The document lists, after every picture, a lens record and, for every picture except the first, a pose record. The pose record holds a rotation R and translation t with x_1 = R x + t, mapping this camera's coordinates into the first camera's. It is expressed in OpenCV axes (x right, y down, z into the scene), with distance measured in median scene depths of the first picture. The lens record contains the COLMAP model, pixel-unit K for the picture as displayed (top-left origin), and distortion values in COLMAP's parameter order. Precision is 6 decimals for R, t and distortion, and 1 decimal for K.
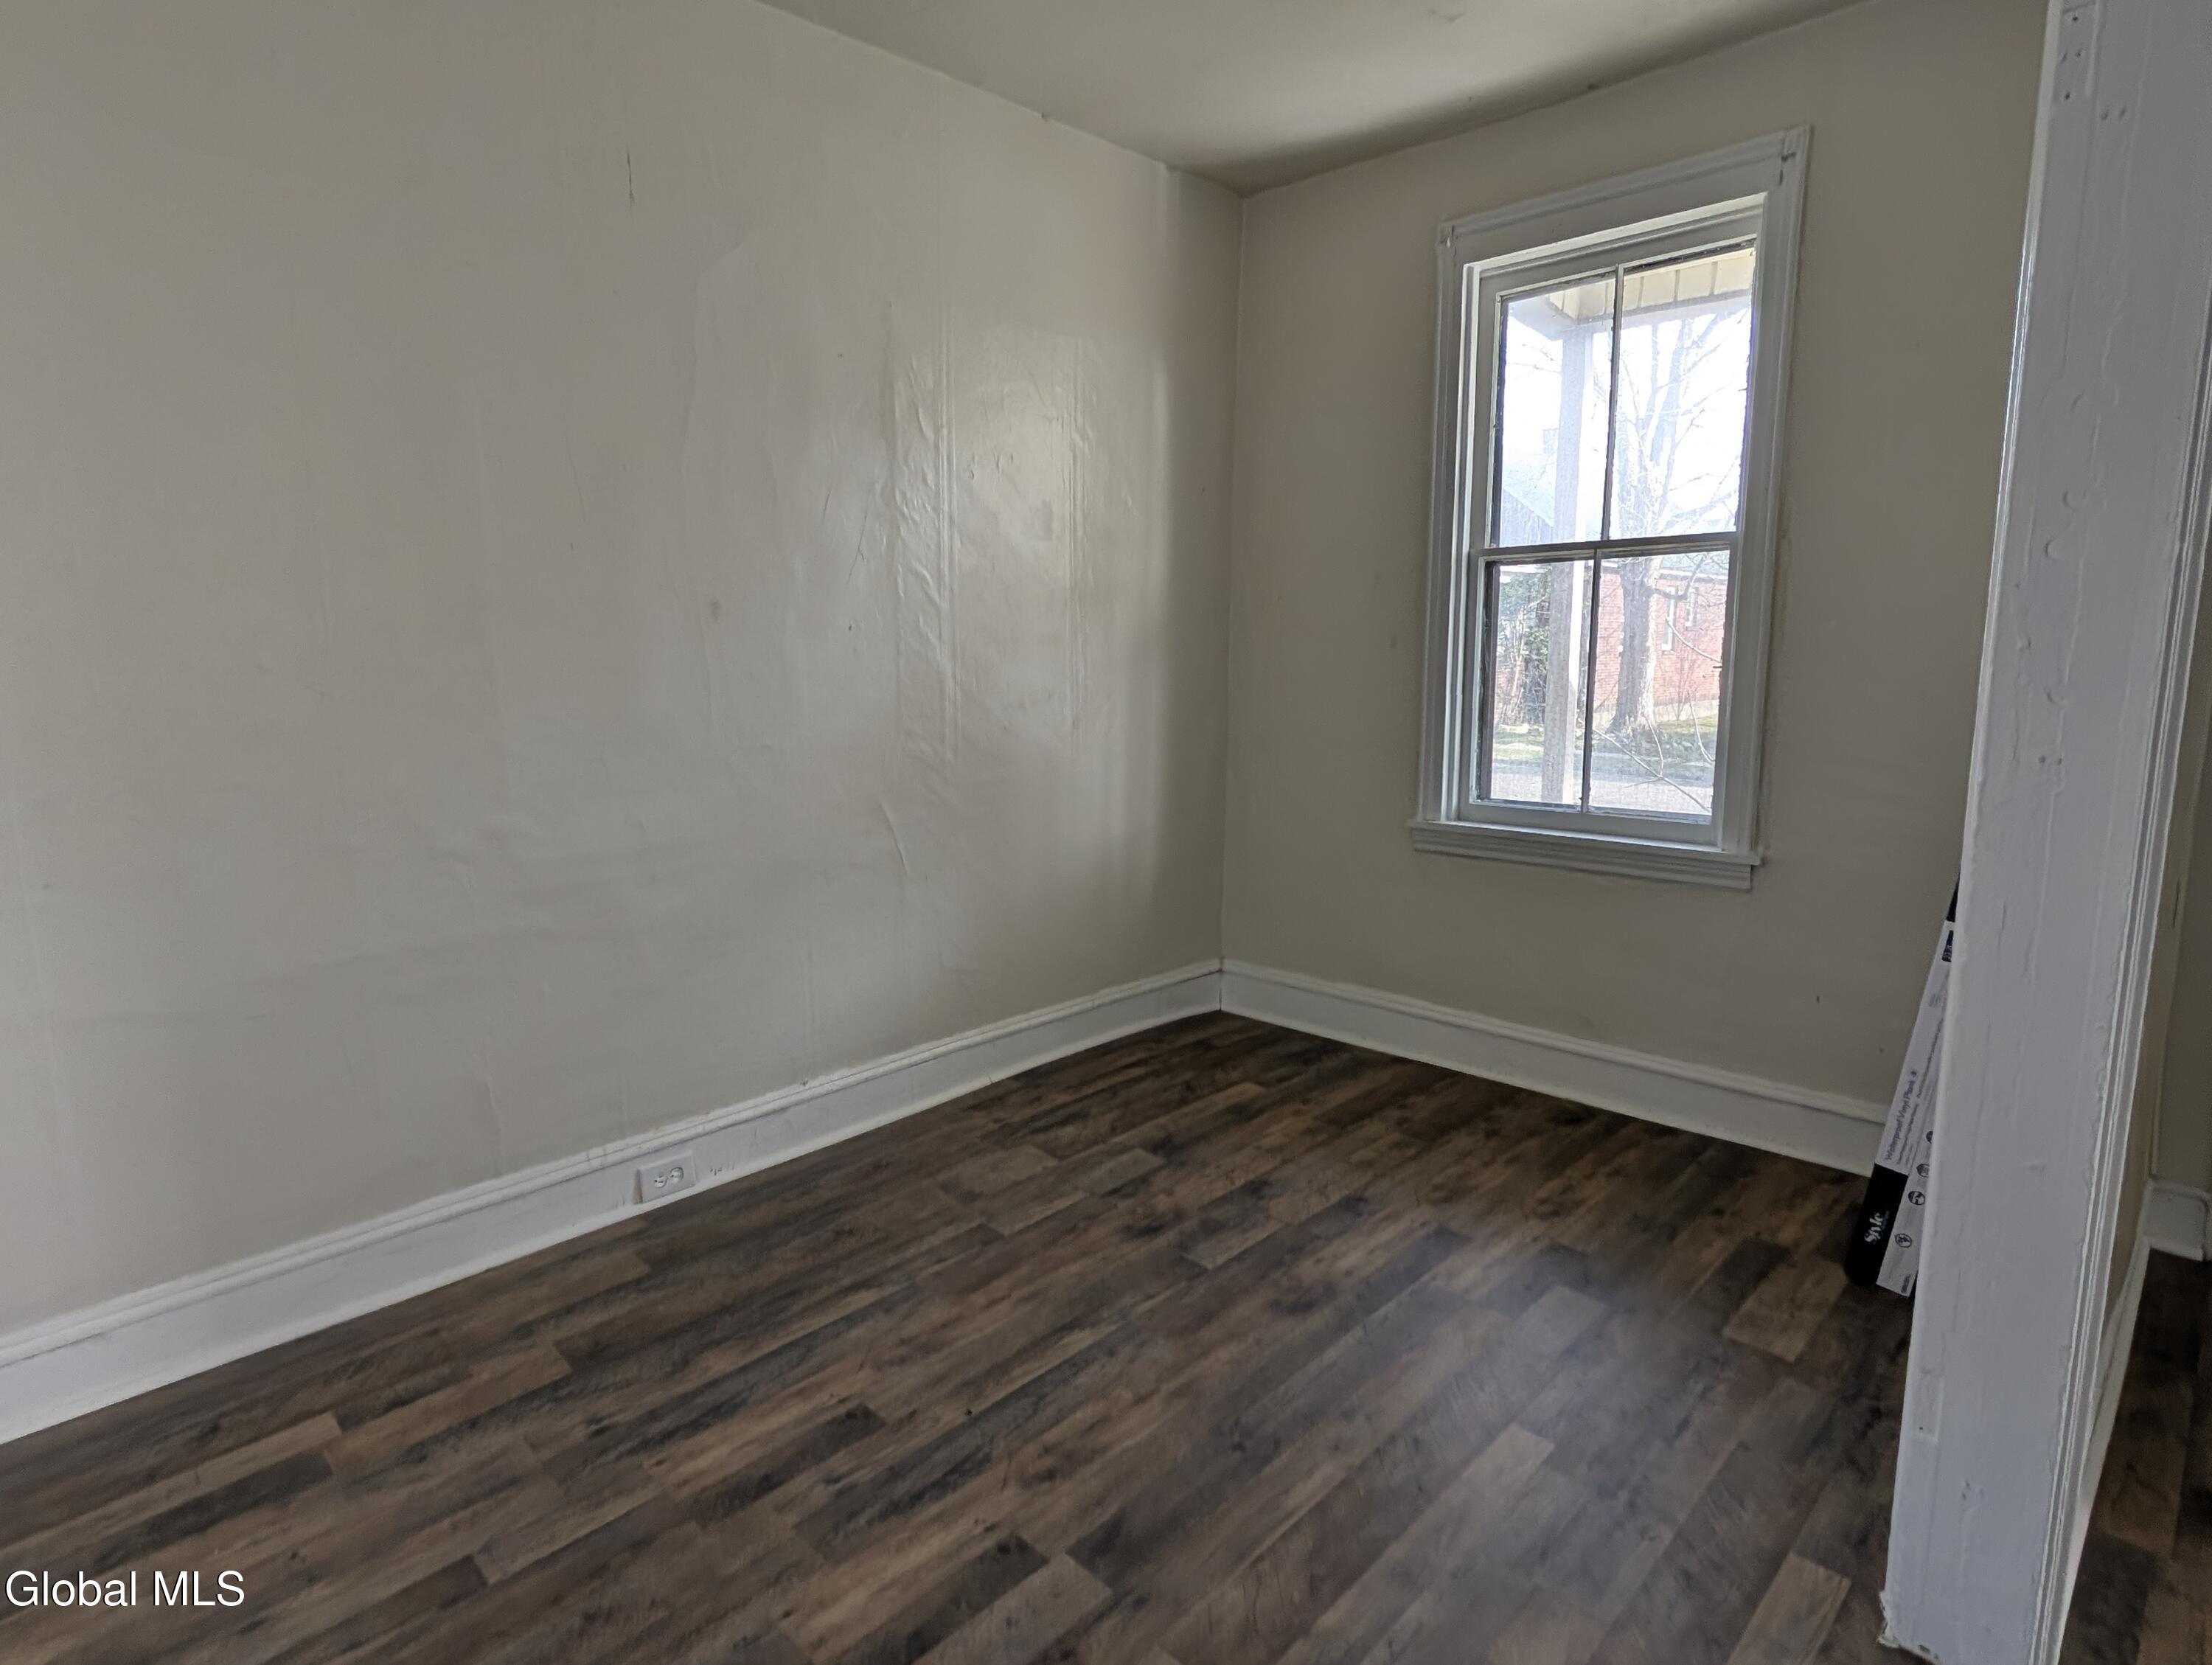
lens RADIAL K [[1186.4, 0, 1121.4], [0, 1186.4, 831.6], [0, 0, 1]] dist [-0.000851, 0.000660]
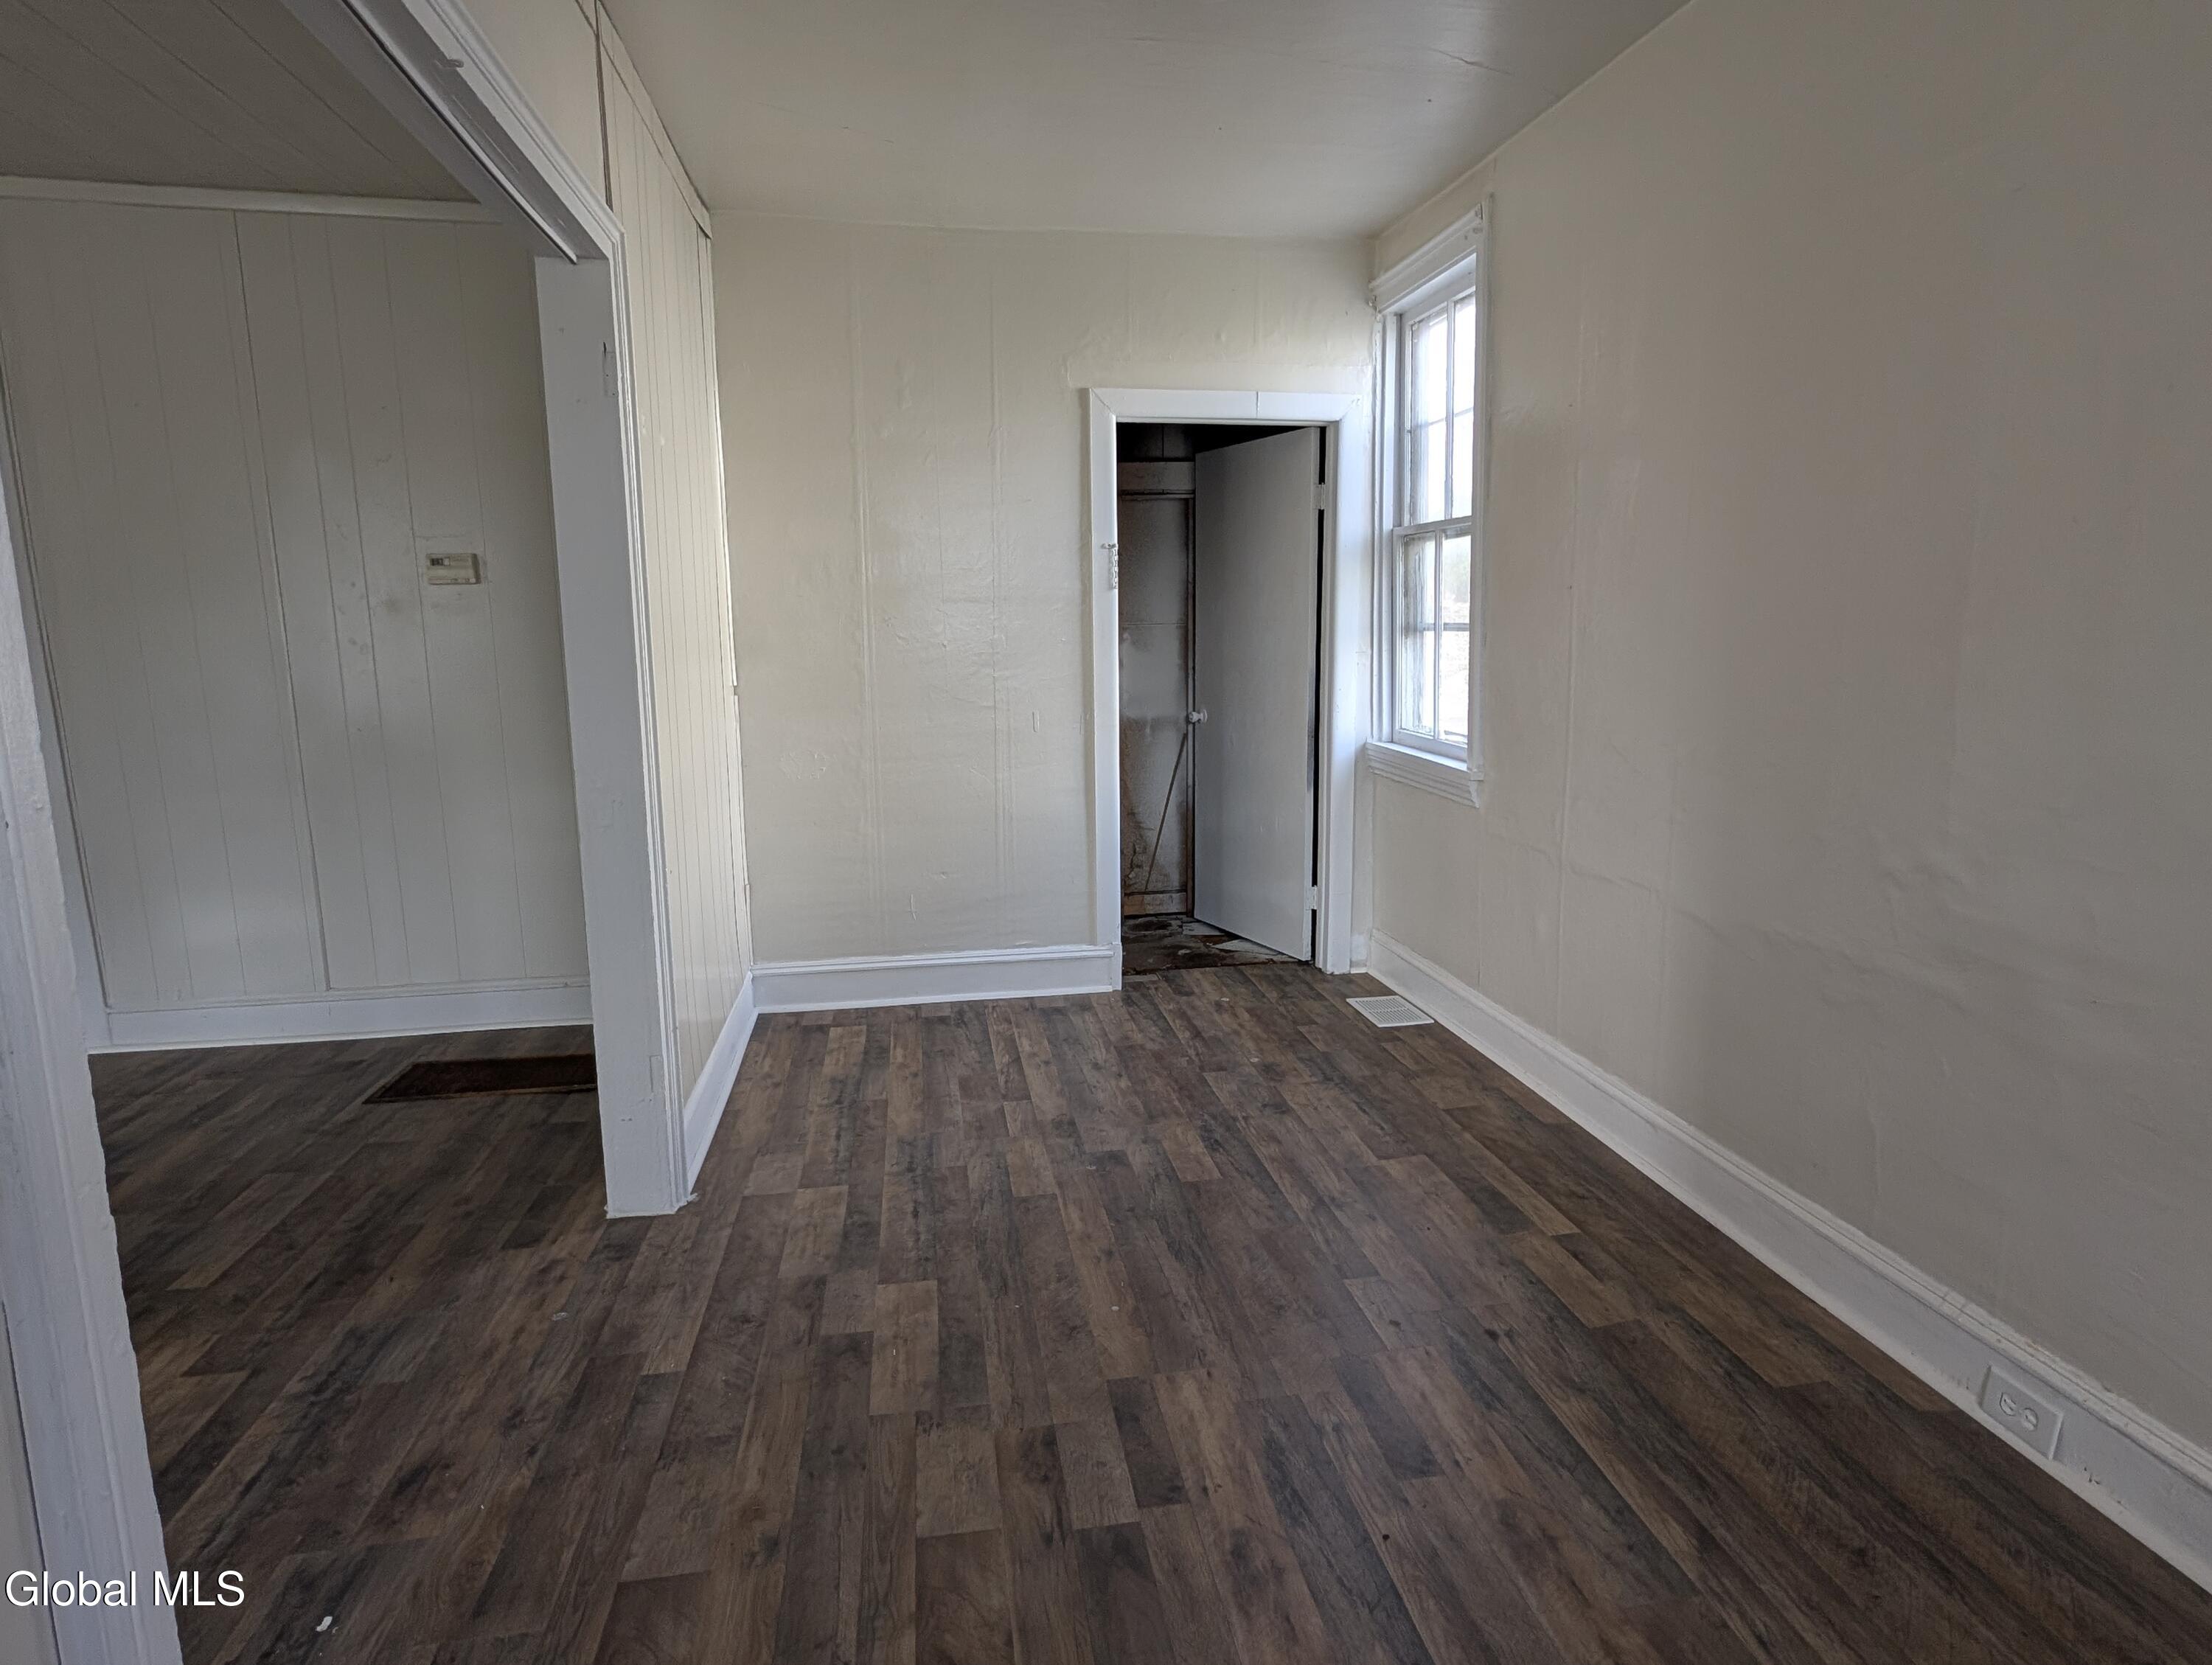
lens RADIAL K [[1186.4, 0, 1121.4], [0, 1186.4, 831.6], [0, 0, 1]] dist [-0.000851, 0.000660]
pose [[-0.586910, 0.147716, -0.796063, 0.580190], [-0.125151, 0.954848, 0.269449, -0.210712], [0.799921, 0.257770, -0.541923, 1.148000]]
